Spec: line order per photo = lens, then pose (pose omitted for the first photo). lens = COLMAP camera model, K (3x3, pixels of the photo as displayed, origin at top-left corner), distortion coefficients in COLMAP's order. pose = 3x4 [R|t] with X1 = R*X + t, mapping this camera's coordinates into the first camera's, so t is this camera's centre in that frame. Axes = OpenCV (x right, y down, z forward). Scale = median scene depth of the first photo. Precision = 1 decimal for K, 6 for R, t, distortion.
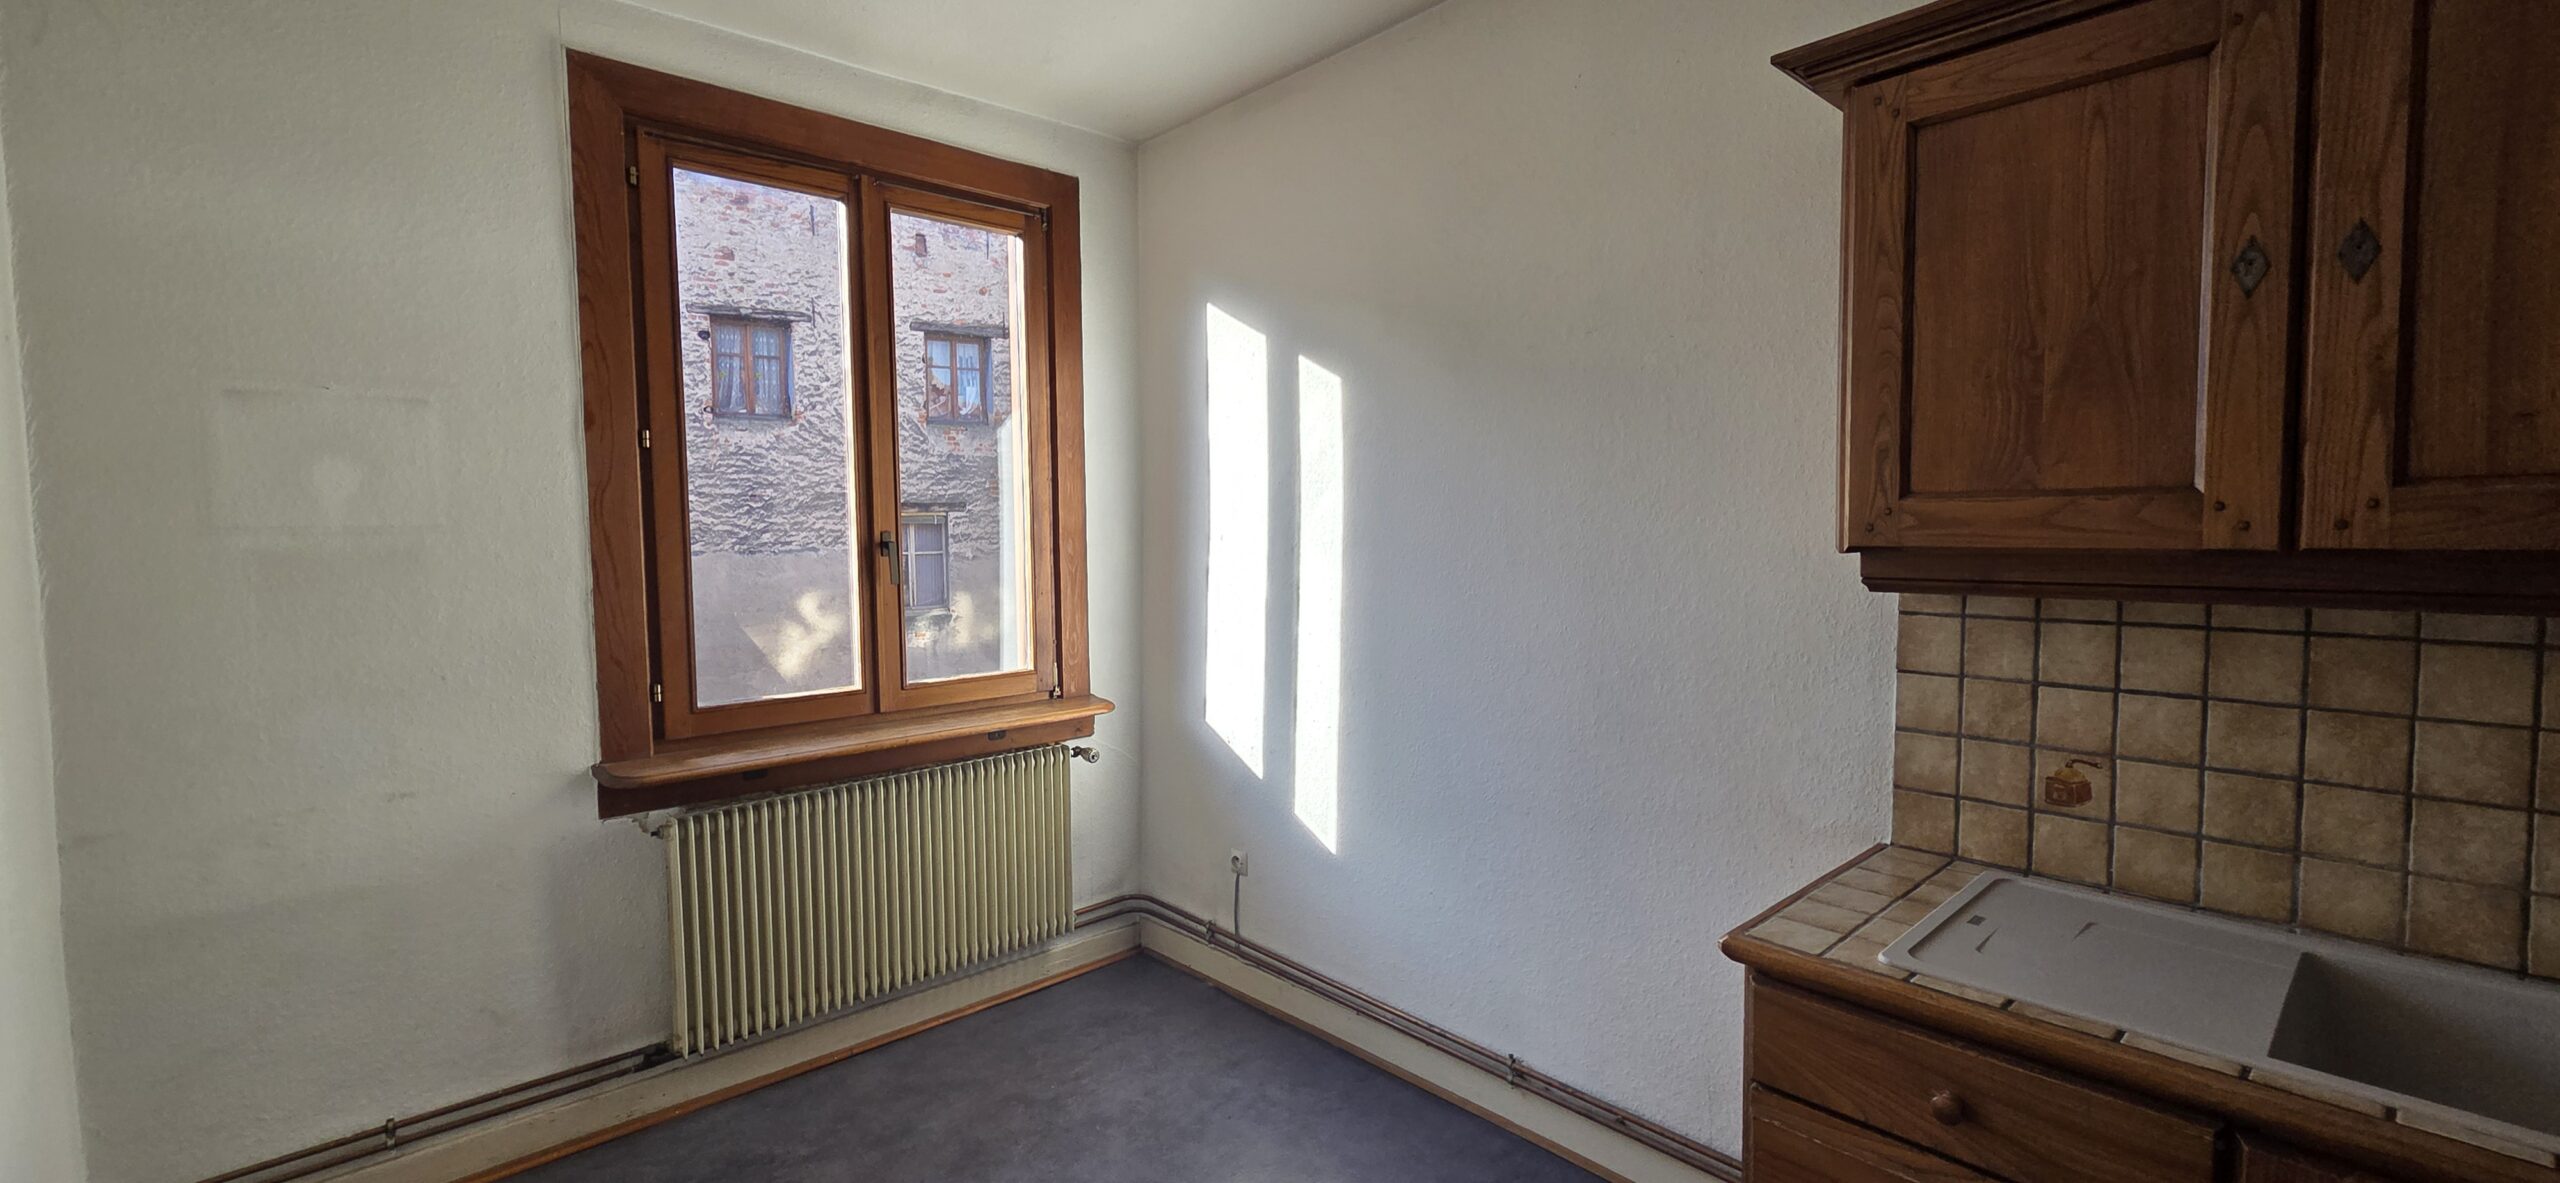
lens RADIAL K [[1046.2, 0, 1280.0], [0, 1046.2, 591.5], [0, 0, 1]] dist [0.000215, -0.000084]
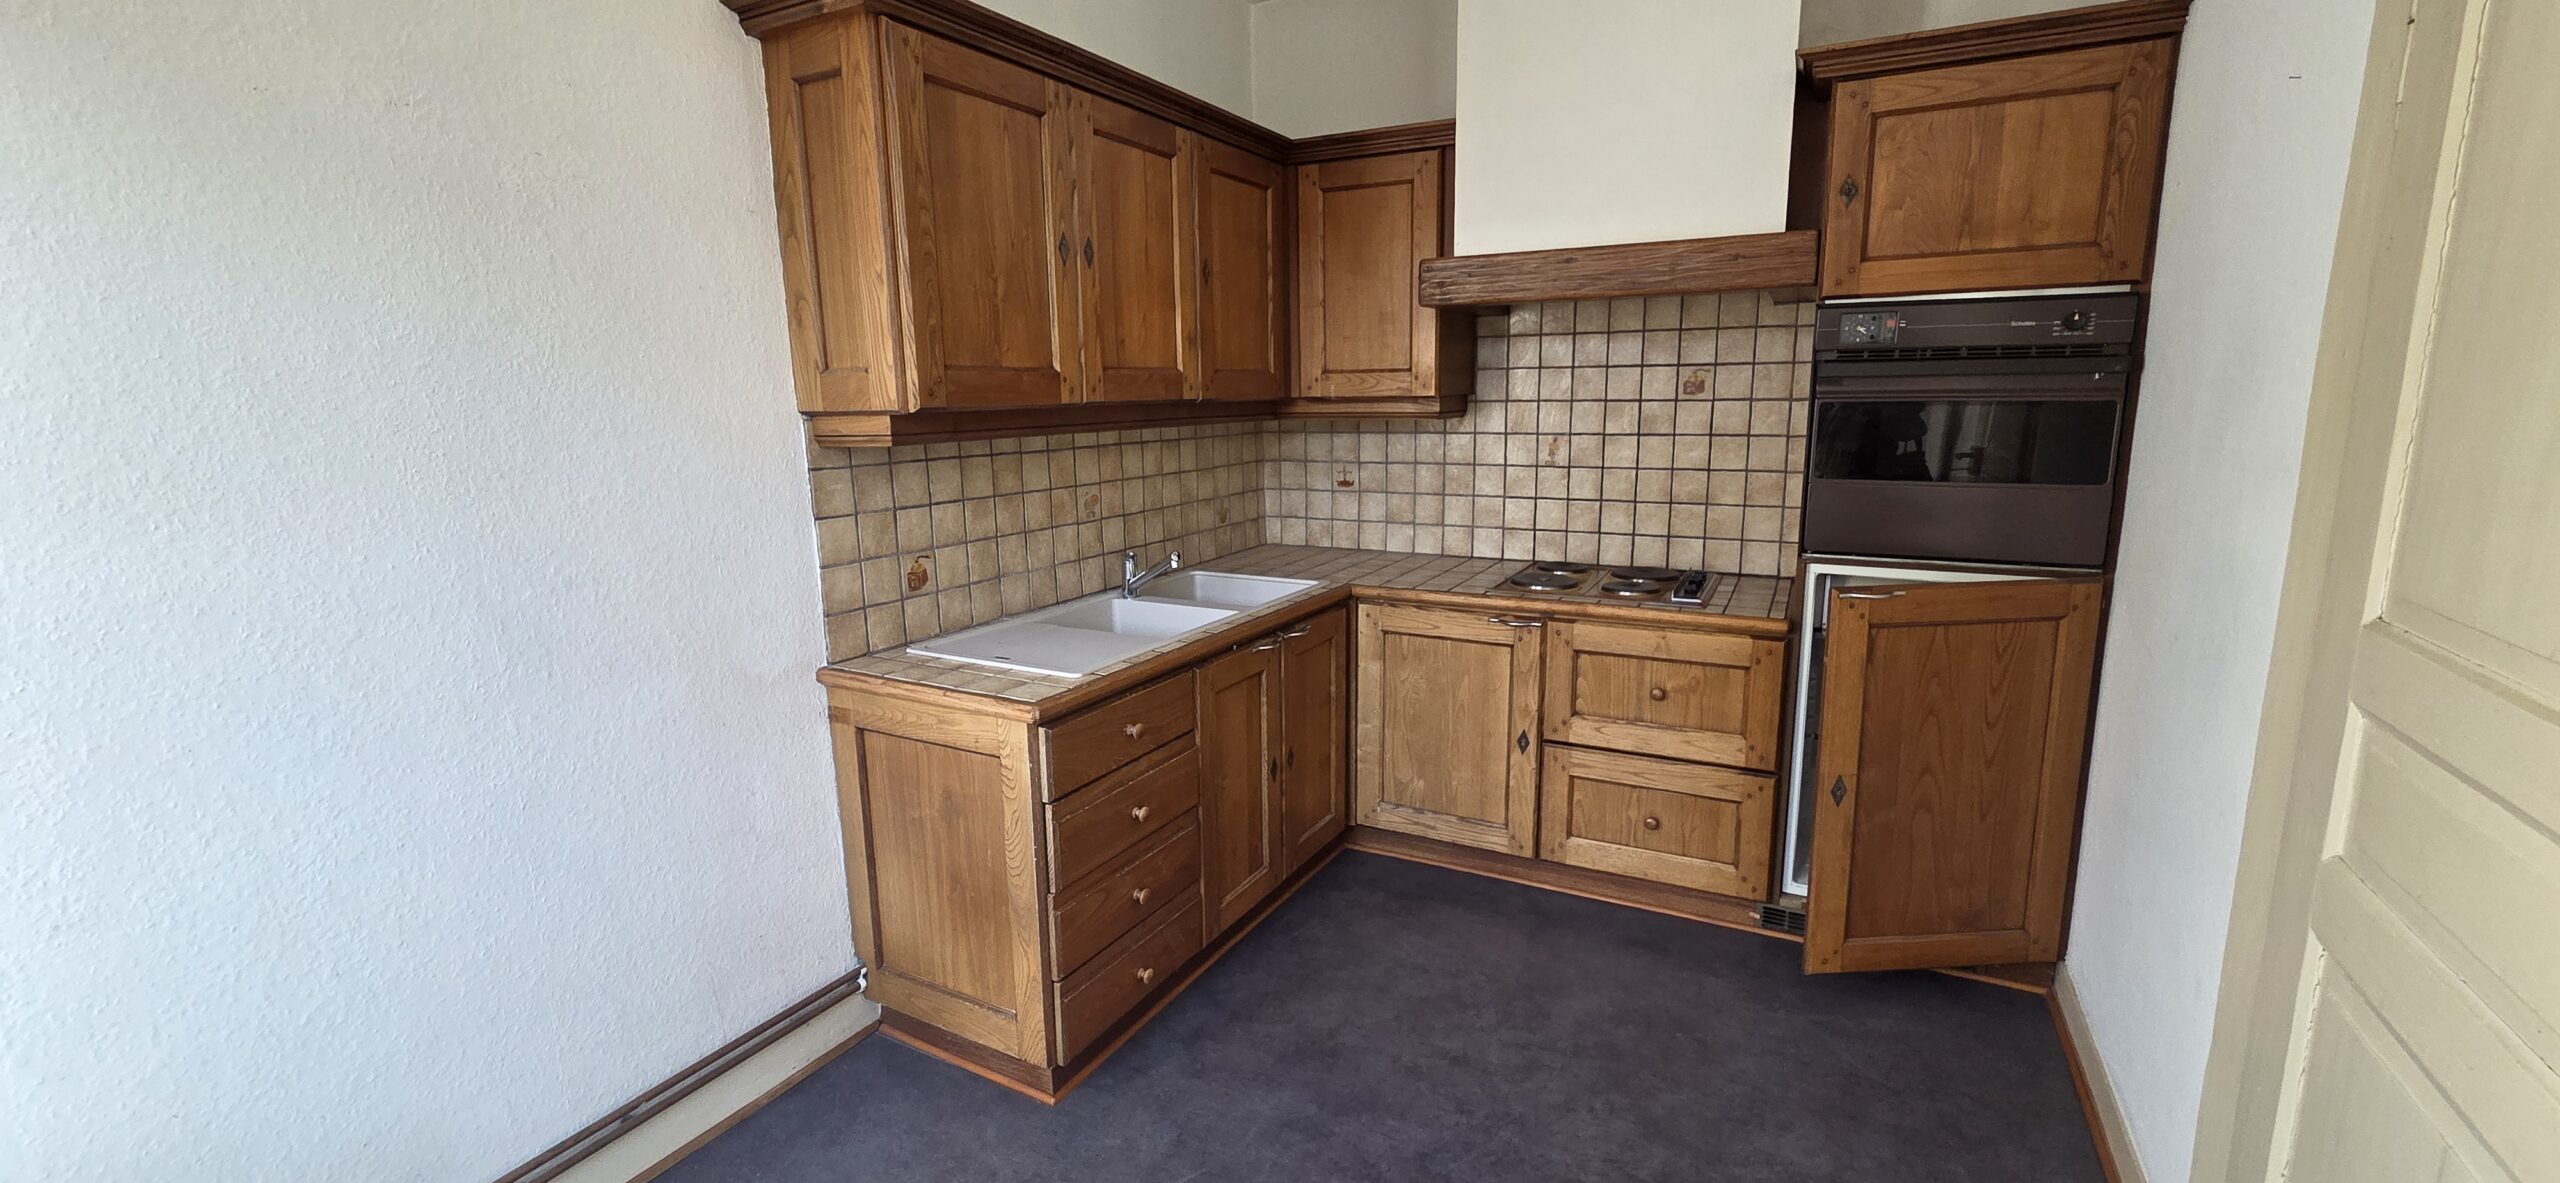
lens RADIAL K [[1046.2, 0, 1280.0], [0, 1046.2, 591.5], [0, 0, 1]] dist [0.000215, -0.000084]
pose [[-0.324336, -0.165650, 0.931325, -0.818930], [0.078316, 0.976465, 0.200953, -0.048340], [-0.942694, 0.138114, -0.303730, 1.032720]]
